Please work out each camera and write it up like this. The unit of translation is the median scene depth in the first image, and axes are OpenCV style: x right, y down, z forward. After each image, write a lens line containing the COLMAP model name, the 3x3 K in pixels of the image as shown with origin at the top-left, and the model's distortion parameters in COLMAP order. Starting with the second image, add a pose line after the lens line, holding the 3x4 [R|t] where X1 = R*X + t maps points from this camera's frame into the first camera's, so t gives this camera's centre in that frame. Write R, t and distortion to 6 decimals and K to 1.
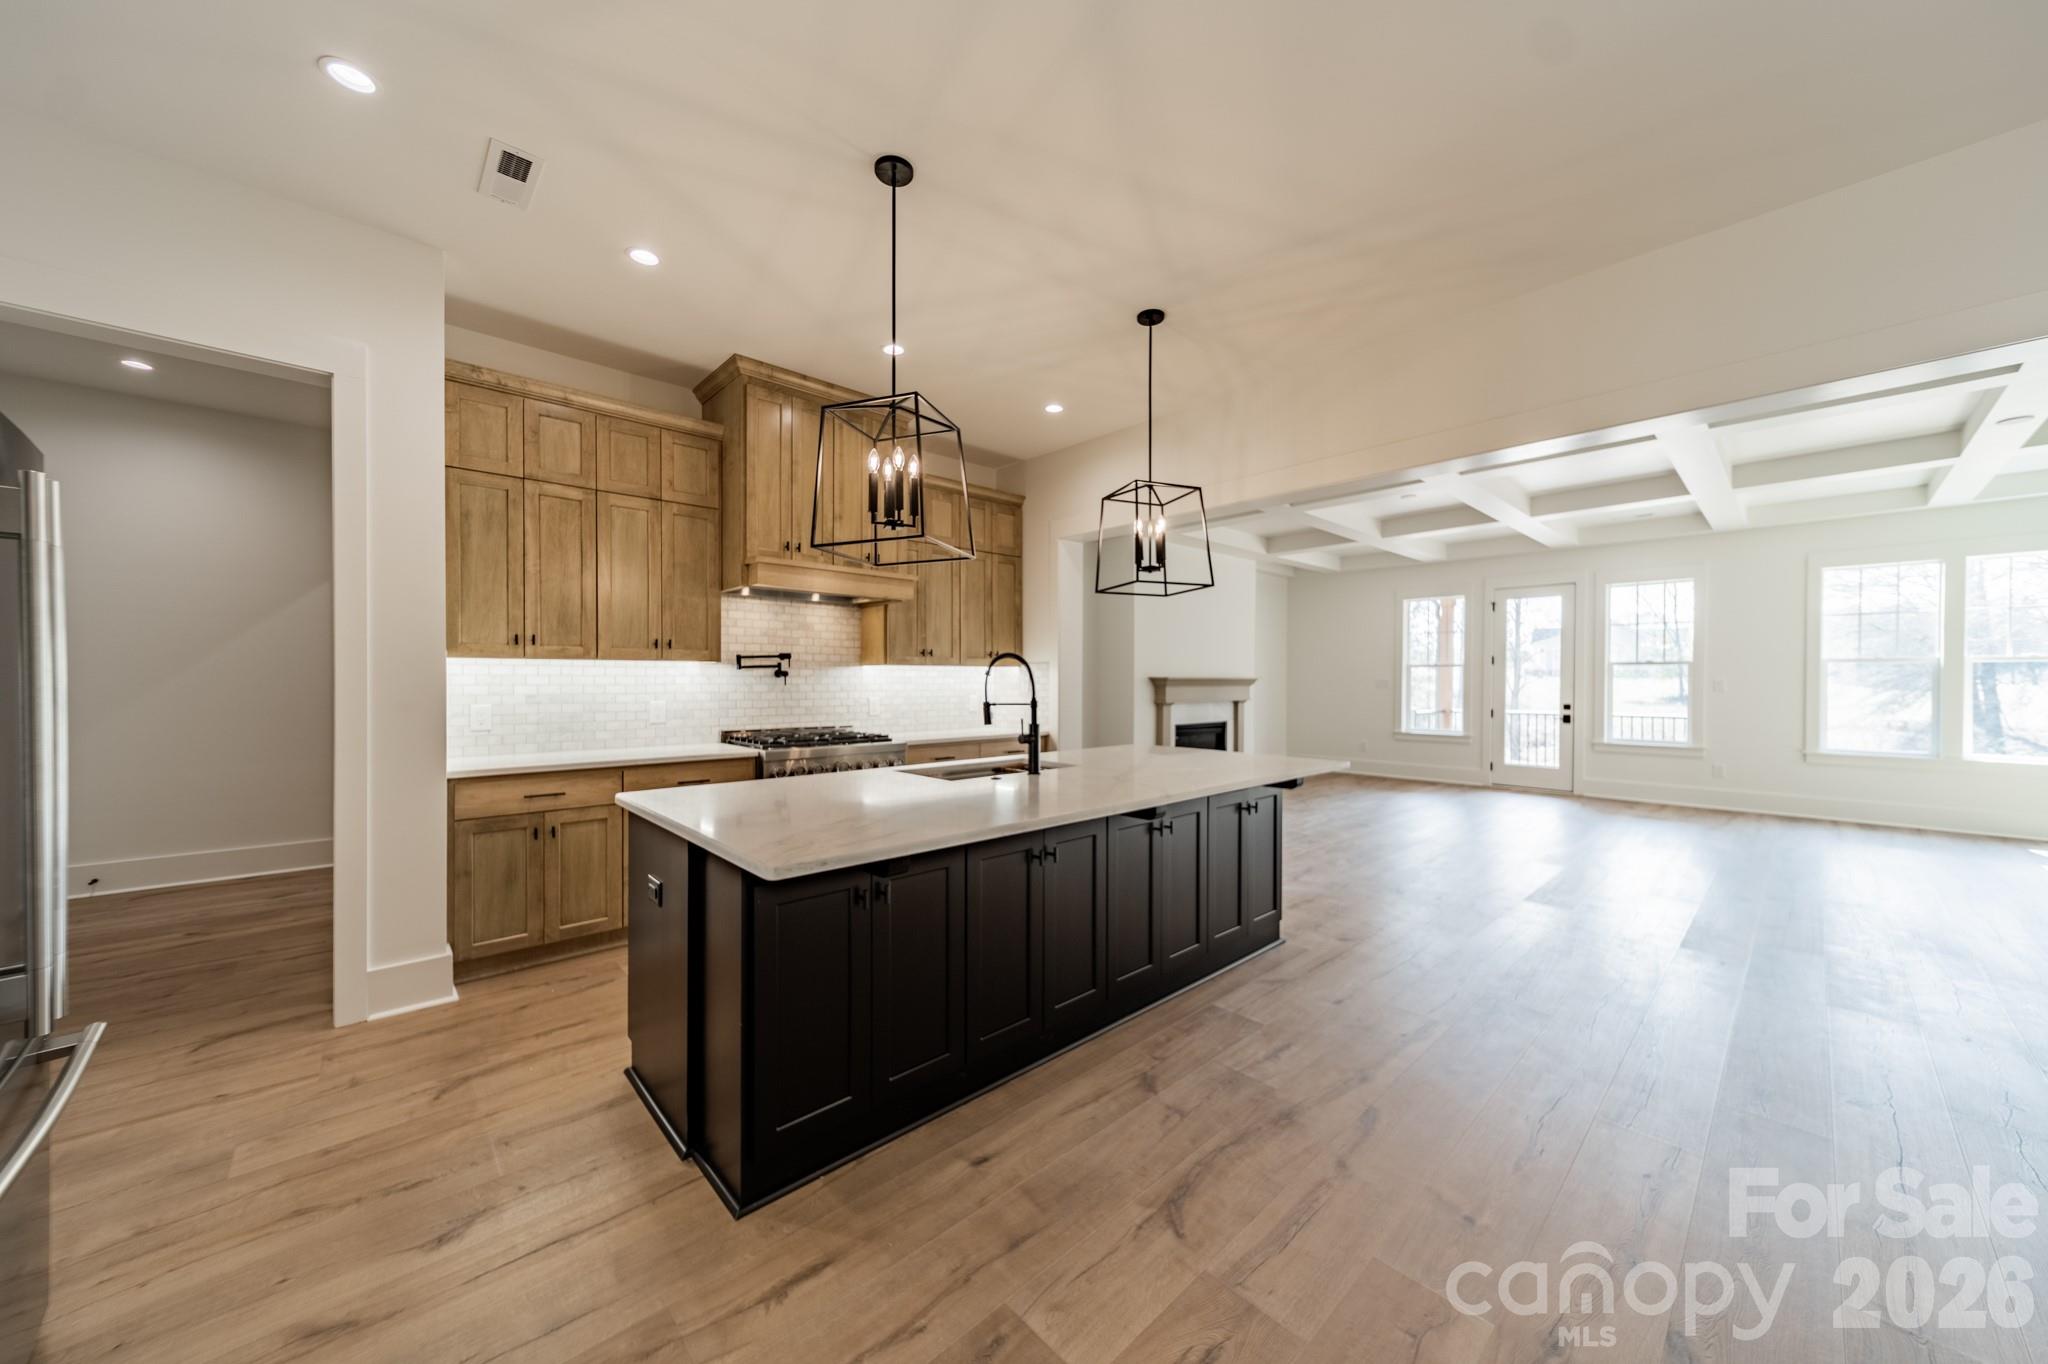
lens RADIAL K [[714.9, 0, 1029.5], [0, 714.9, 676.3], [0, 0, 1]] dist [0.005354, 0.000391]
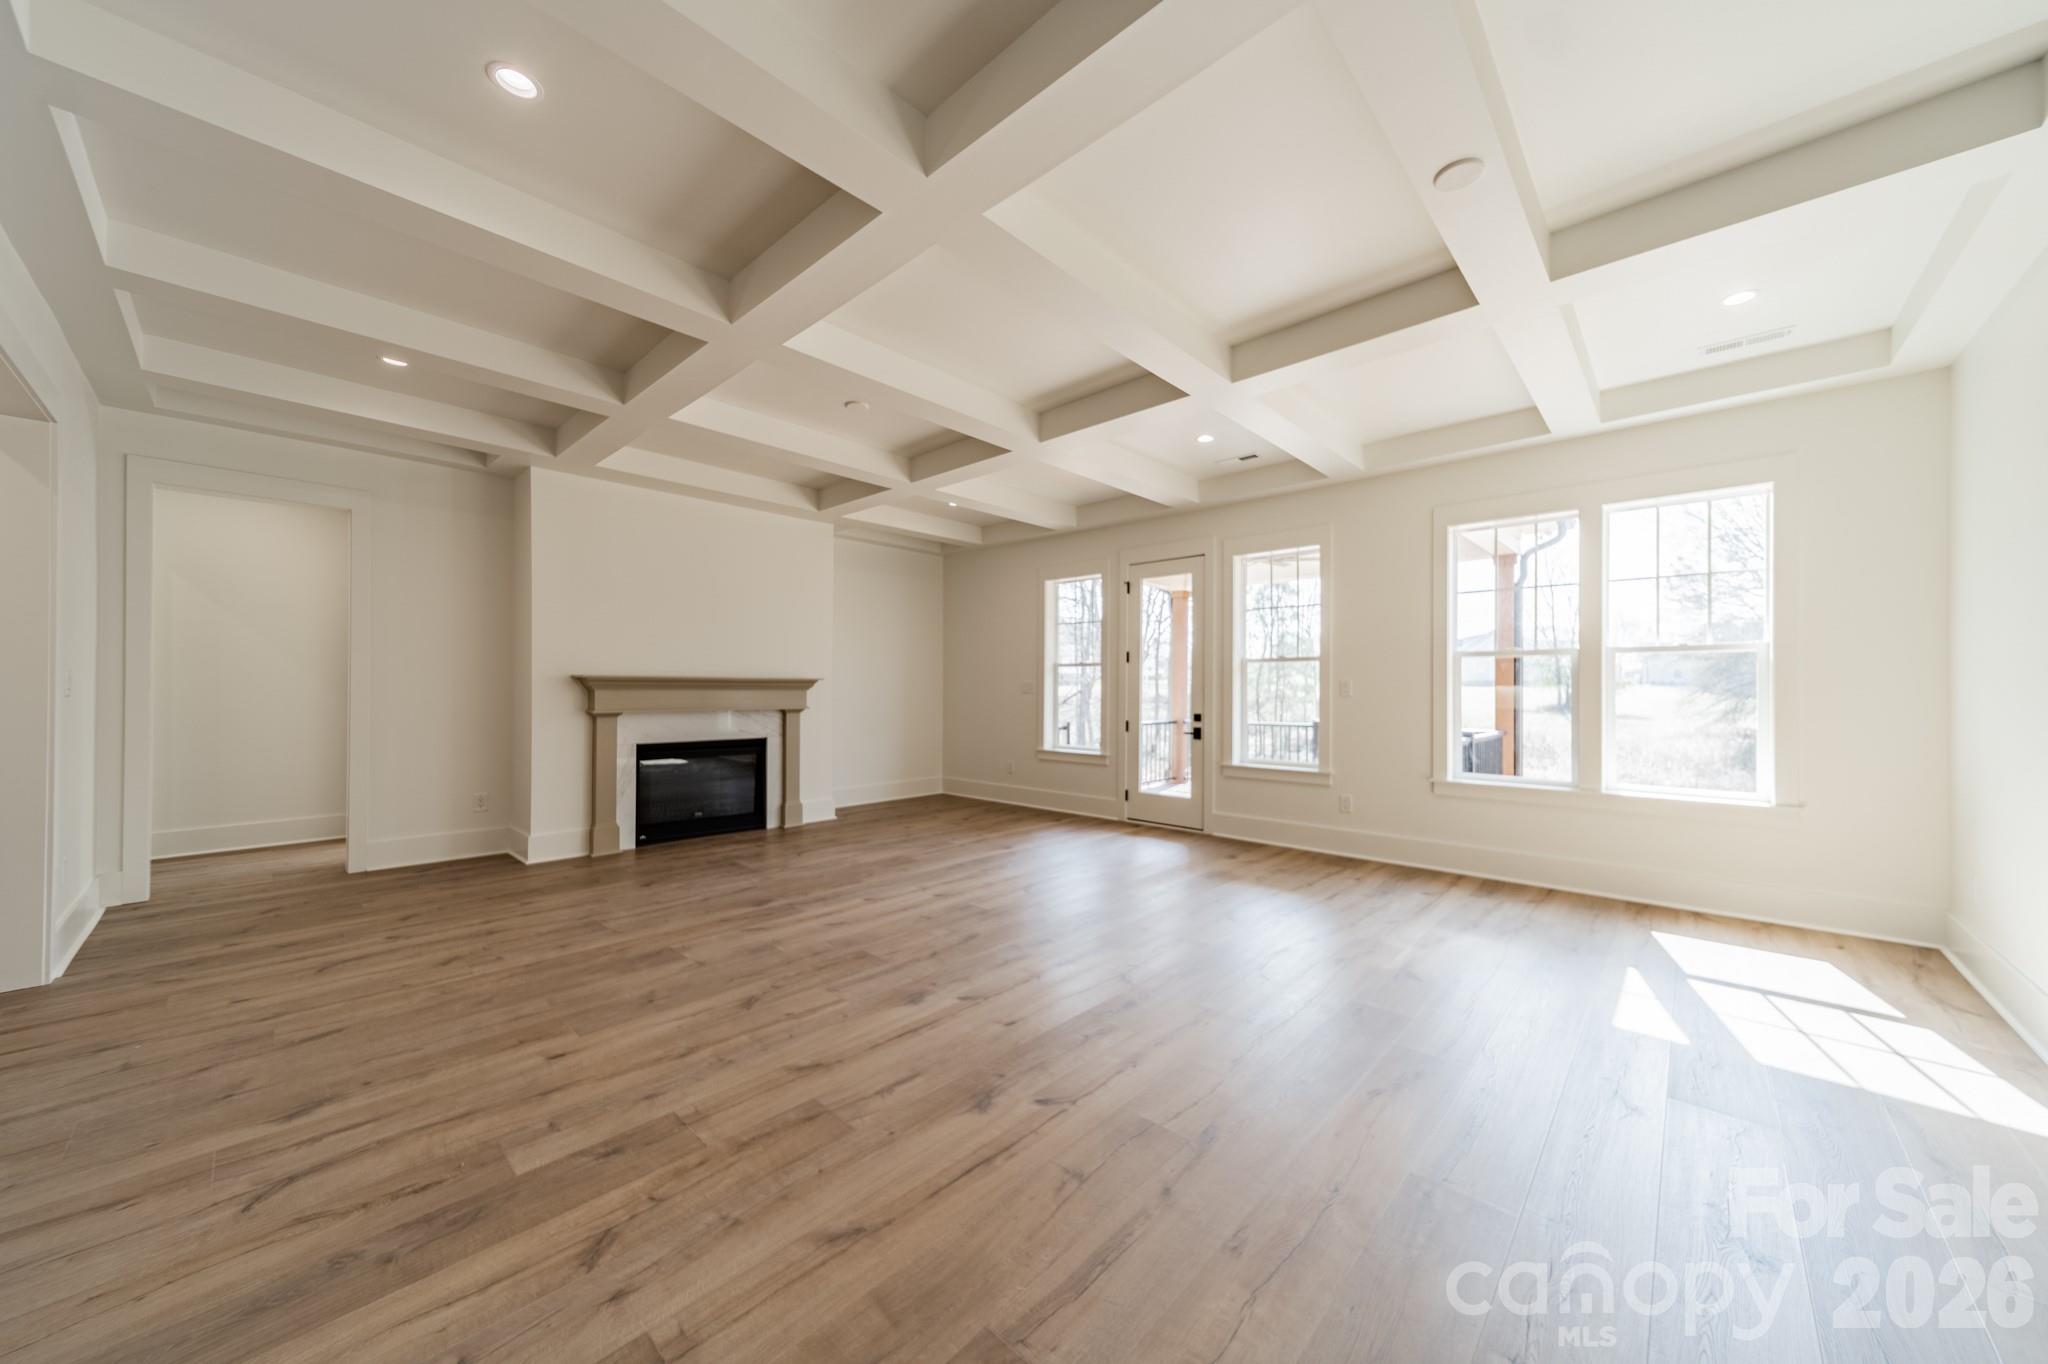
lens RADIAL K [[714.9, 0, 1027.1], [0, 714.9, 709.0], [0, 0, 1]] dist [0.005354, 0.000391]
pose [[0.996455, 0.001327, 0.084115, 0.928993], [-0.004378, 0.999339, 0.036103, 0.010571], [-0.084012, -0.036343, 0.995802, 0.471324]]
